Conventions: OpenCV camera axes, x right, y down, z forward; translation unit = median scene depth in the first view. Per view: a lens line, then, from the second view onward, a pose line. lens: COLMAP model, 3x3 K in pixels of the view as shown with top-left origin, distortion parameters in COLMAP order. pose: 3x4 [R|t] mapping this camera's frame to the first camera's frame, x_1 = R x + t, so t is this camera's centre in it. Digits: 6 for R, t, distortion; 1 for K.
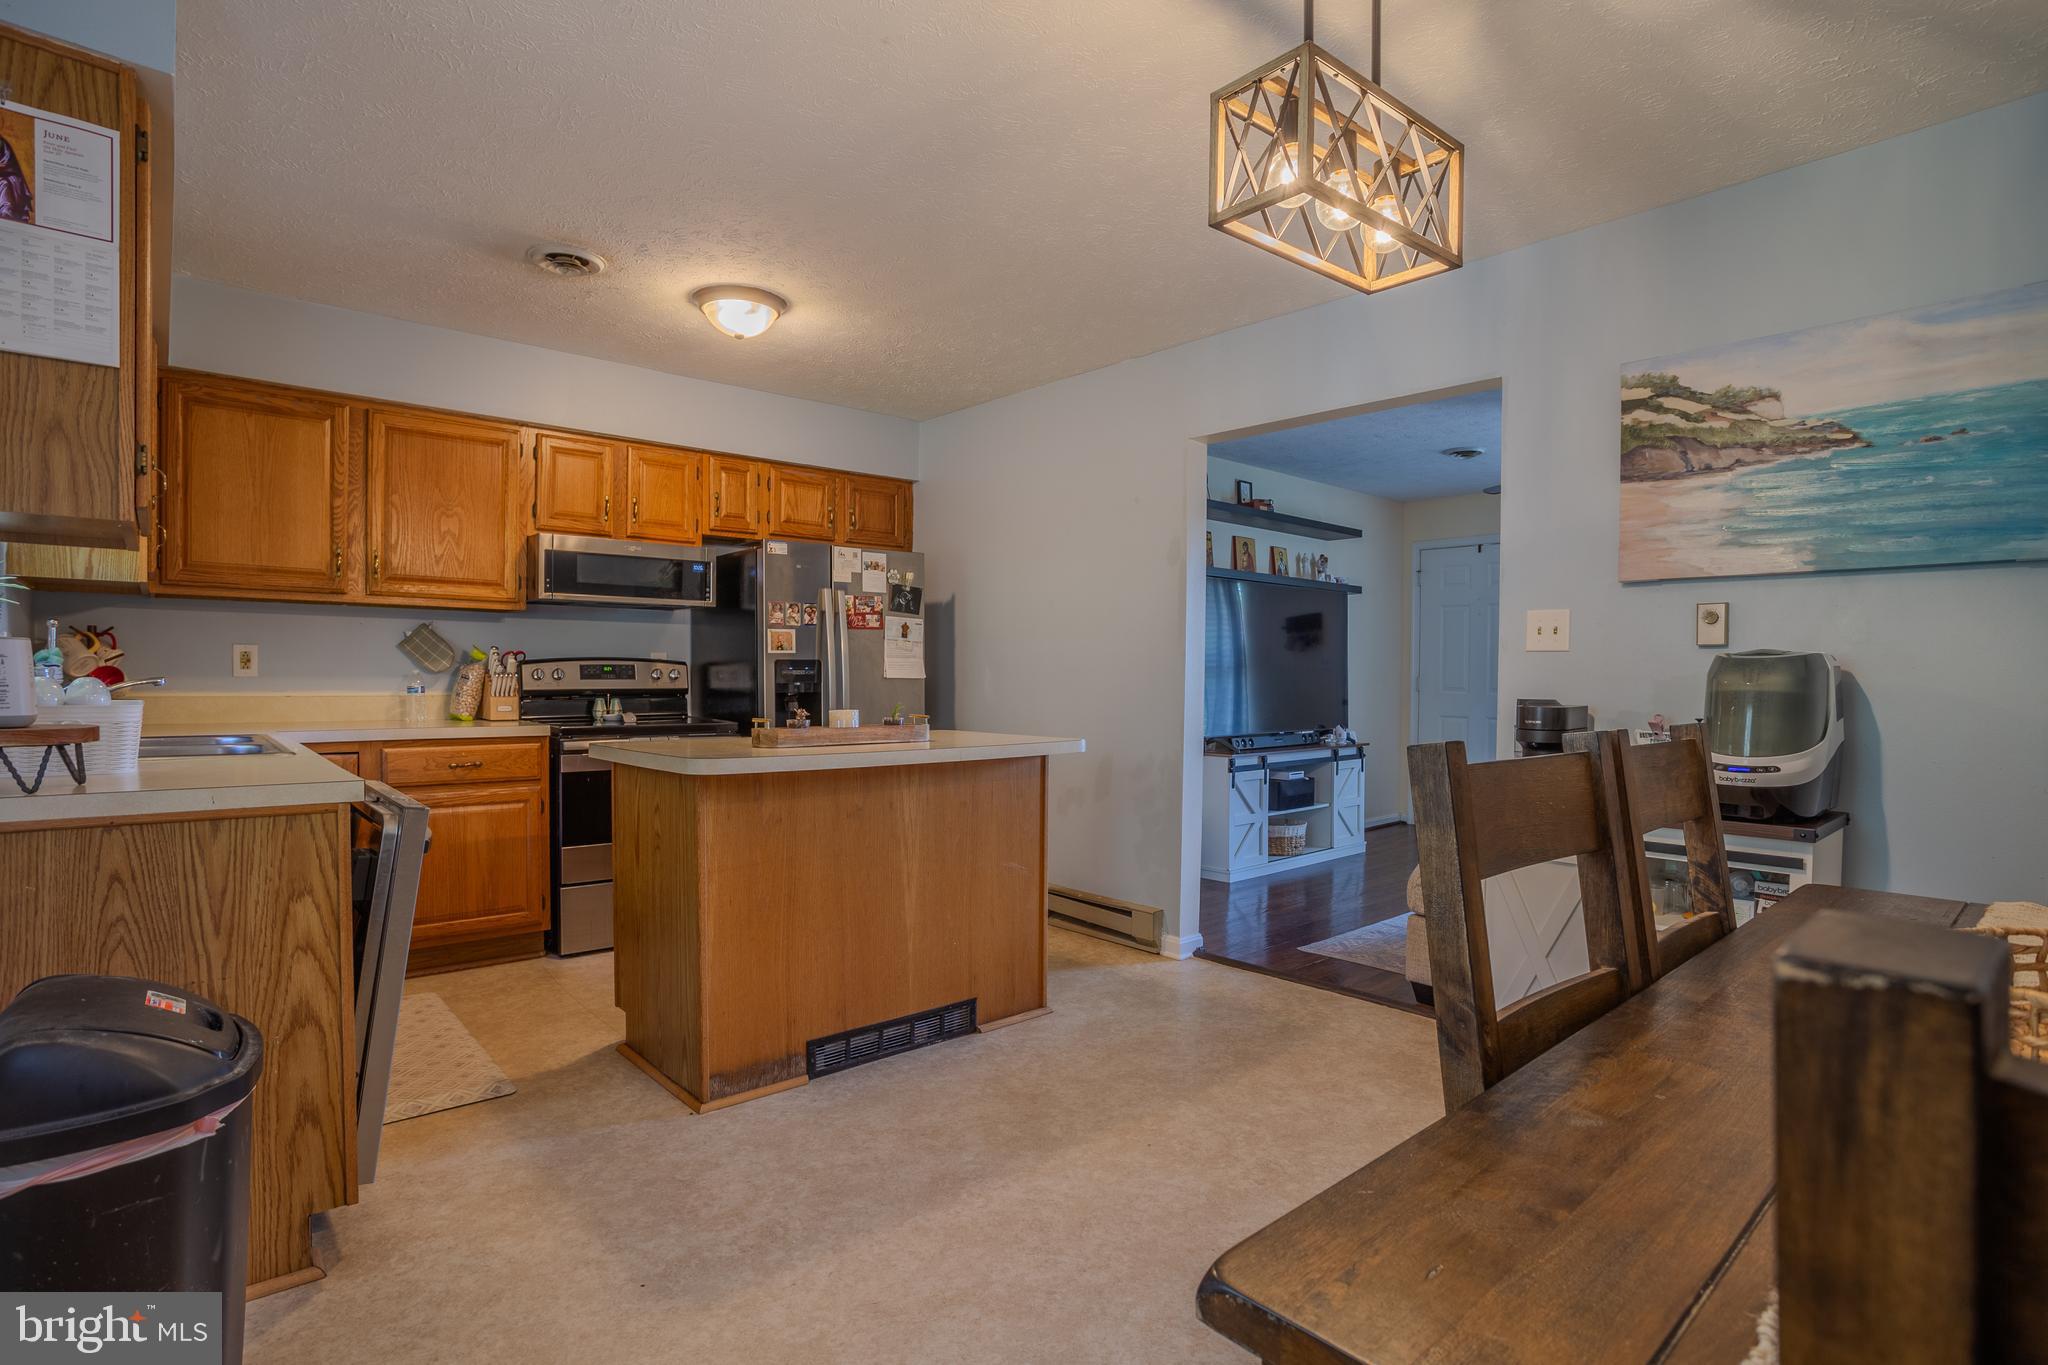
lens RADIAL K [[1010.0, 0, 1014.4], [0, 1010.0, 701.4], [0, 0, 1]] dist [-0.072032, 0.028621]
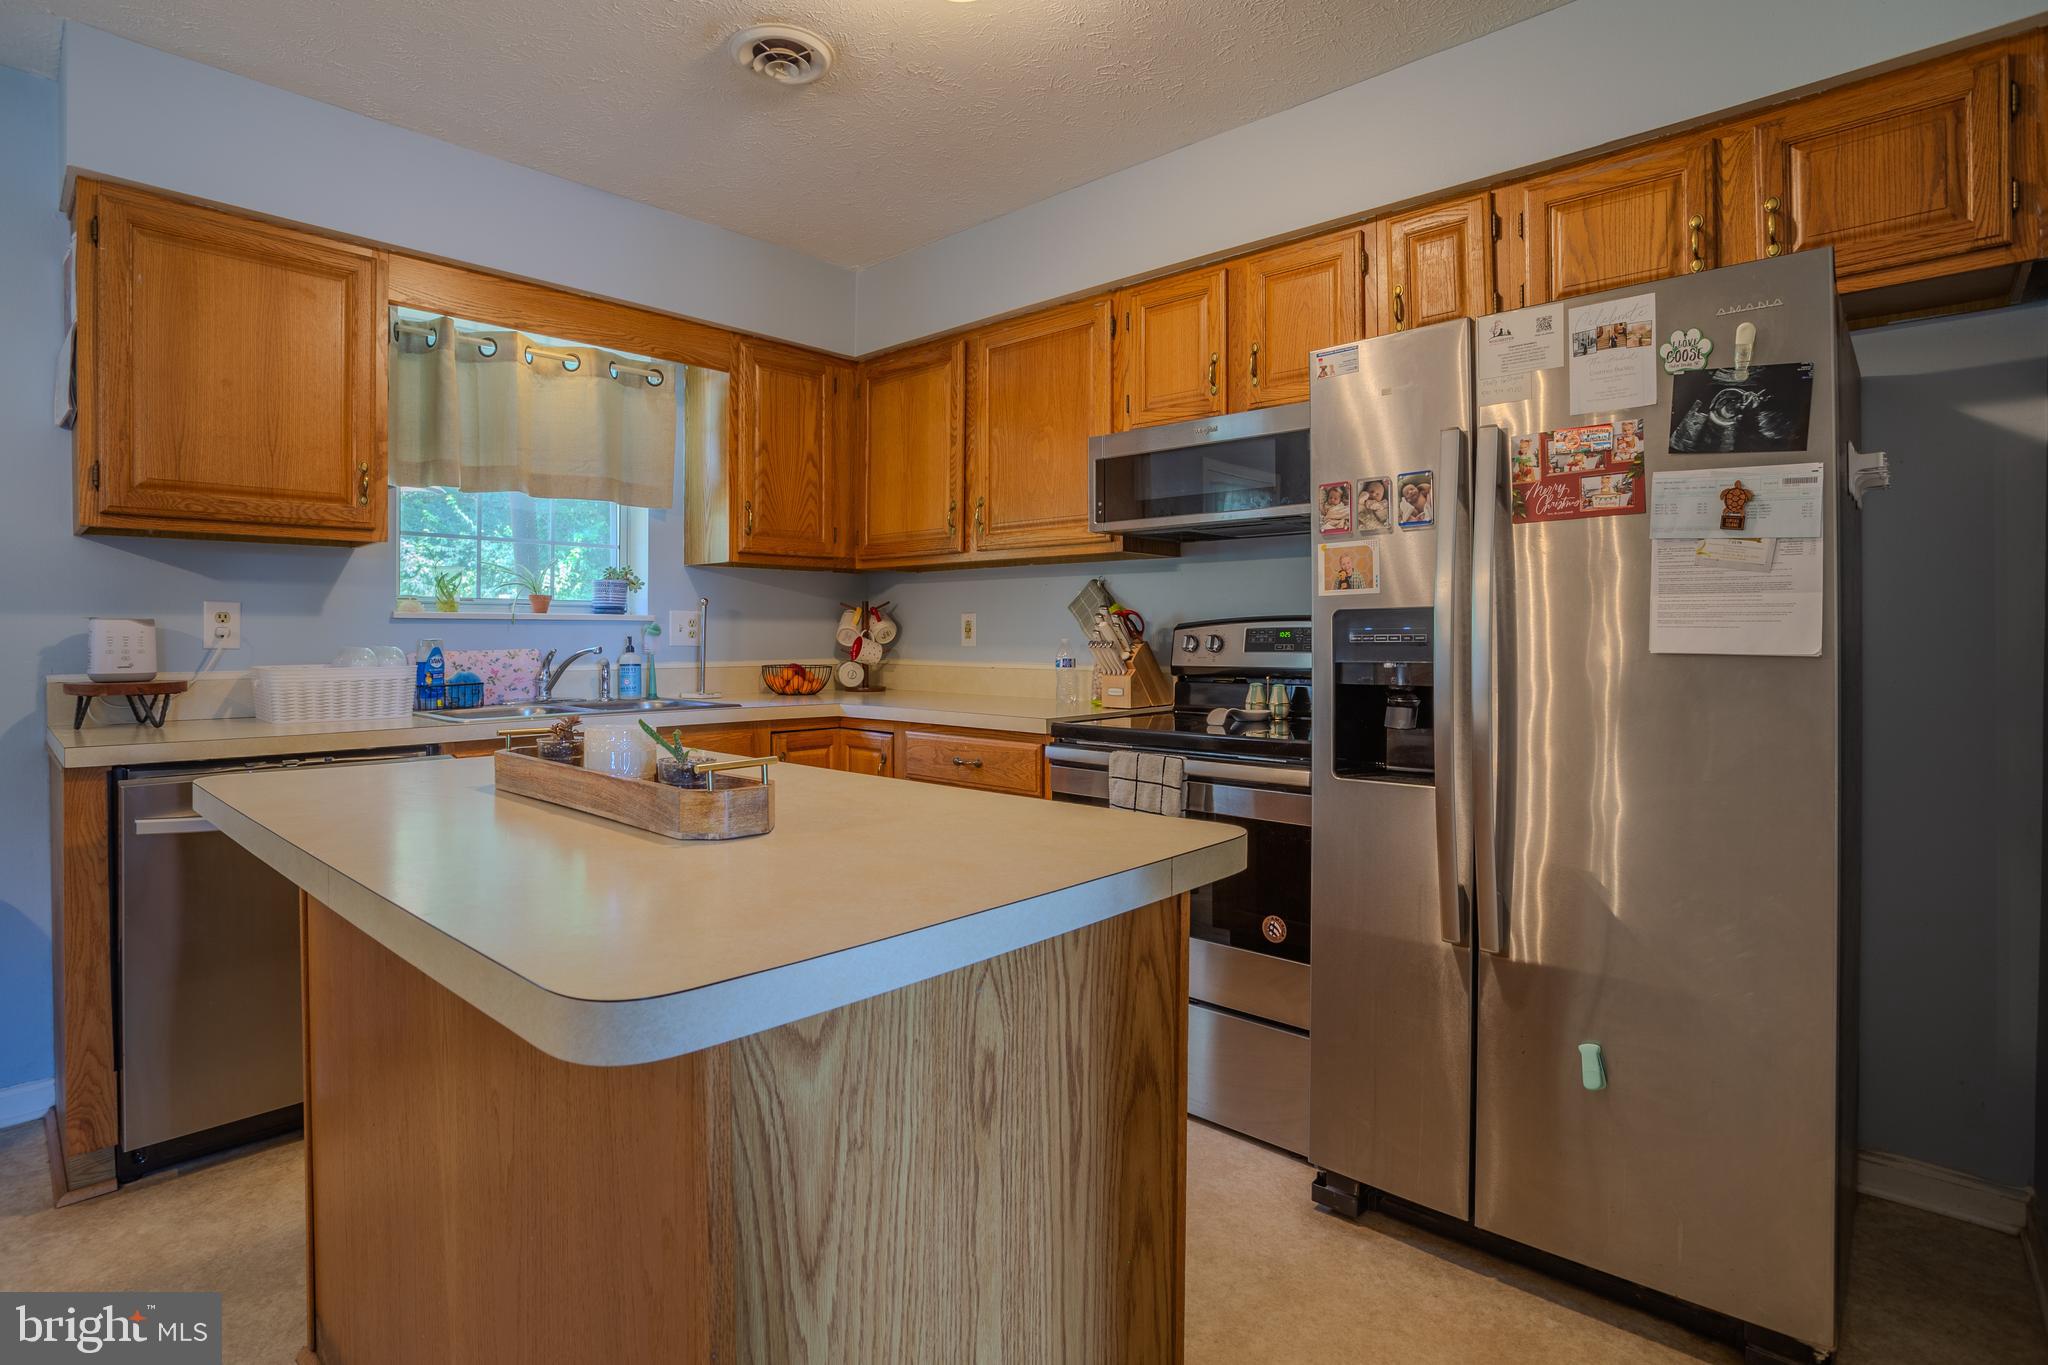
lens RADIAL K [[1010.0, 0, 1040.6], [0, 1010.0, 644.7], [0, 0, 1]] dist [-0.072032, 0.028621]
pose [[0.111616, -0.000341, -0.993751, 0.191028], [-0.025637, 0.999666, -0.003223, -0.021286], [0.993421, 0.025837, 0.111570, 0.804567]]
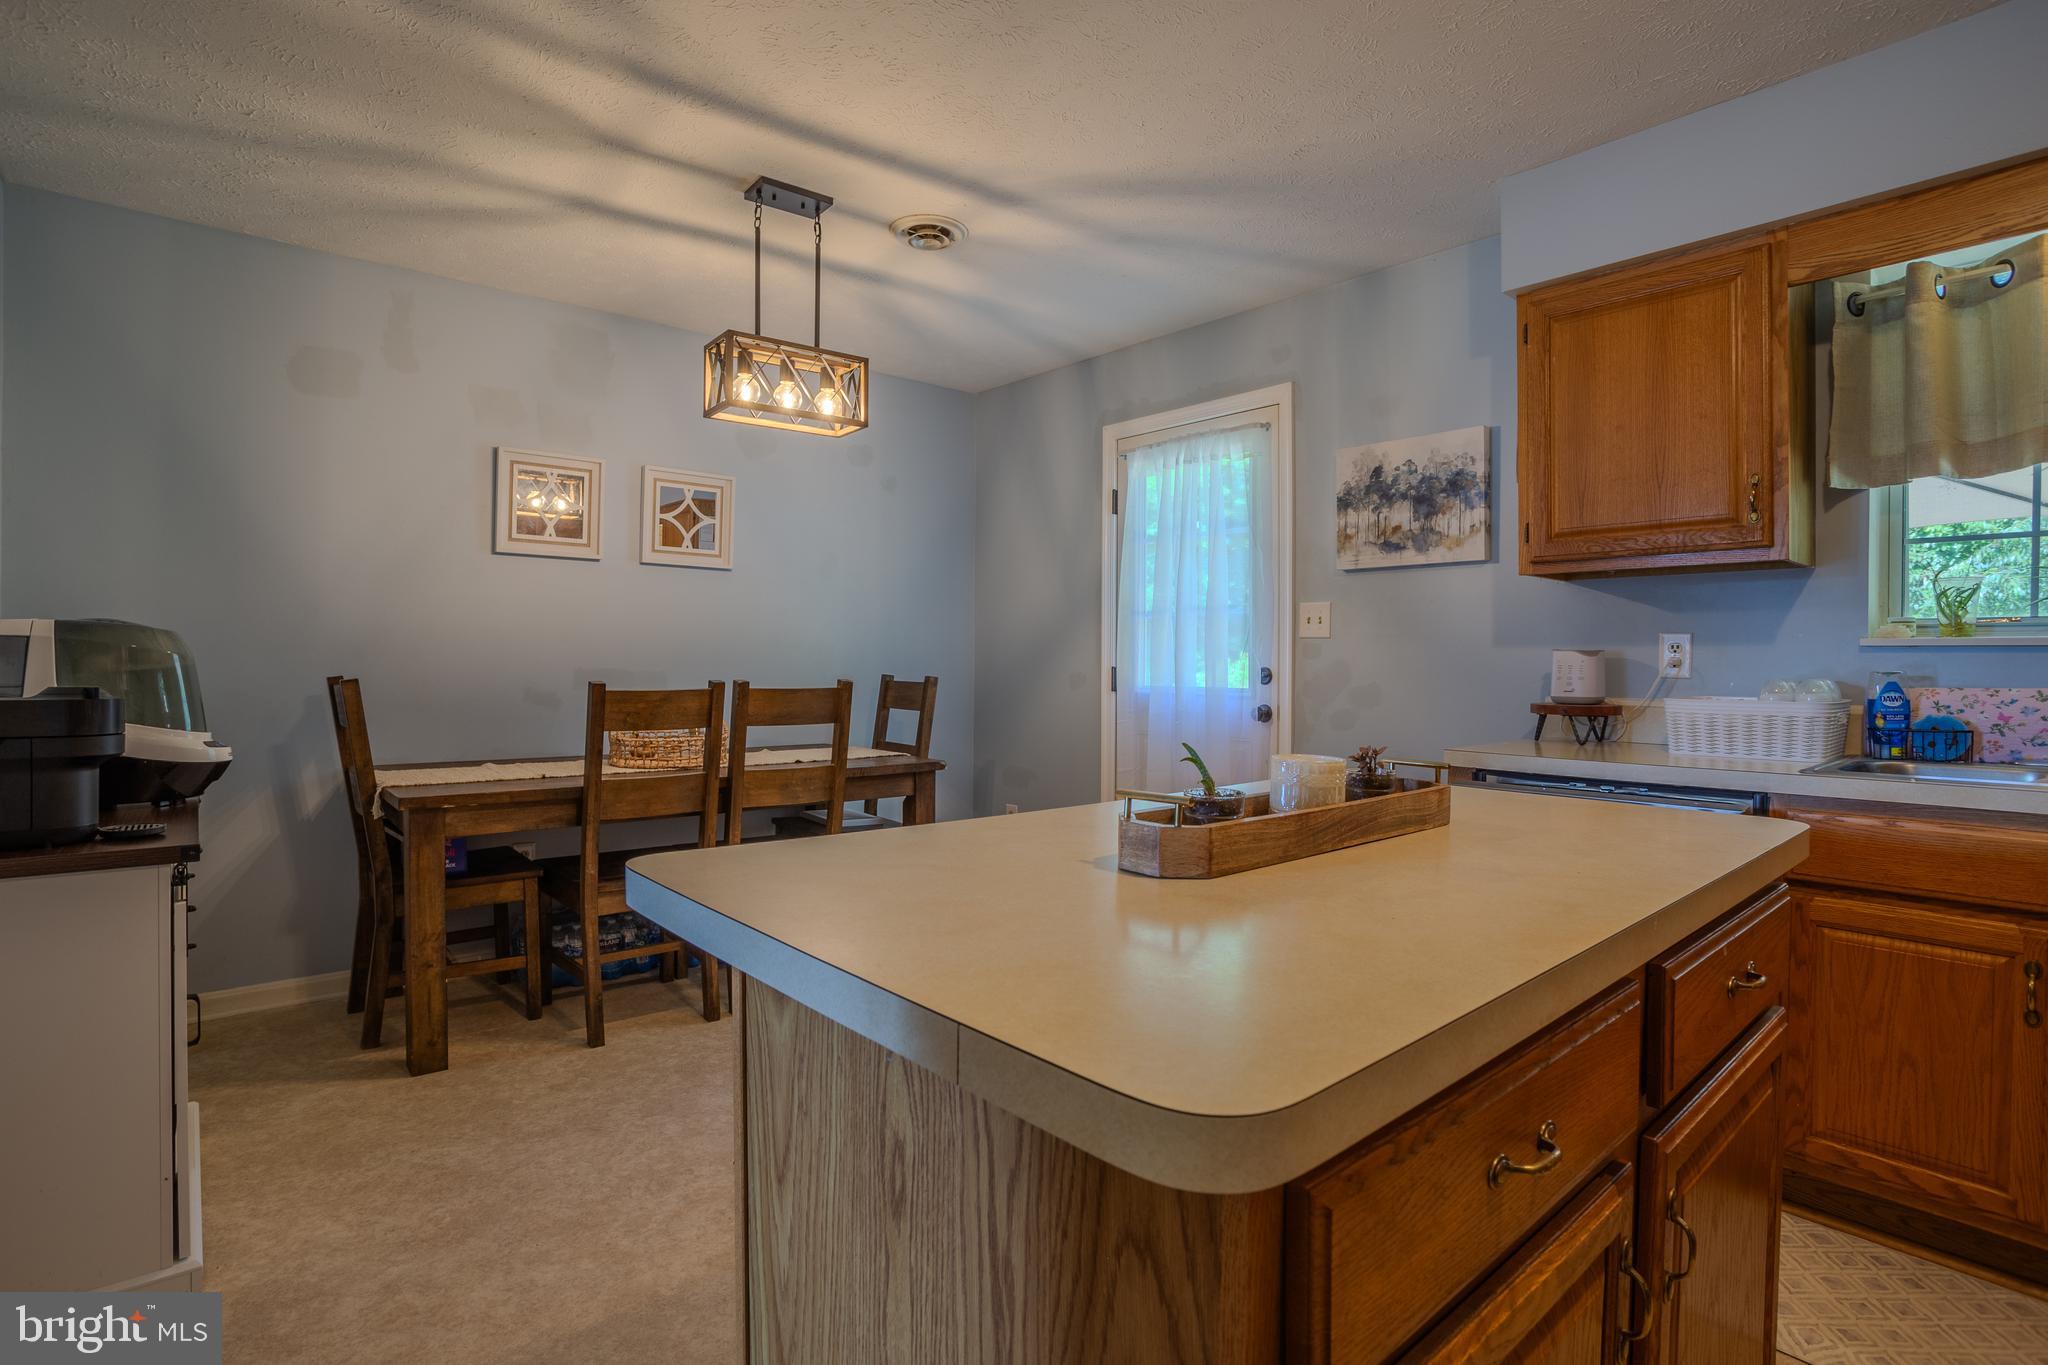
lens RADIAL K [[1010.0, 0, 1020.3], [0, 1010.0, 670.4], [0, 0, 1]] dist [-0.072032, 0.028621]
pose [[-0.999712, -0.018470, 0.015299, -0.043626], [-0.017903, 0.999176, 0.036415, -0.027866], [-0.015959, 0.036130, -0.999220, 0.997522]]
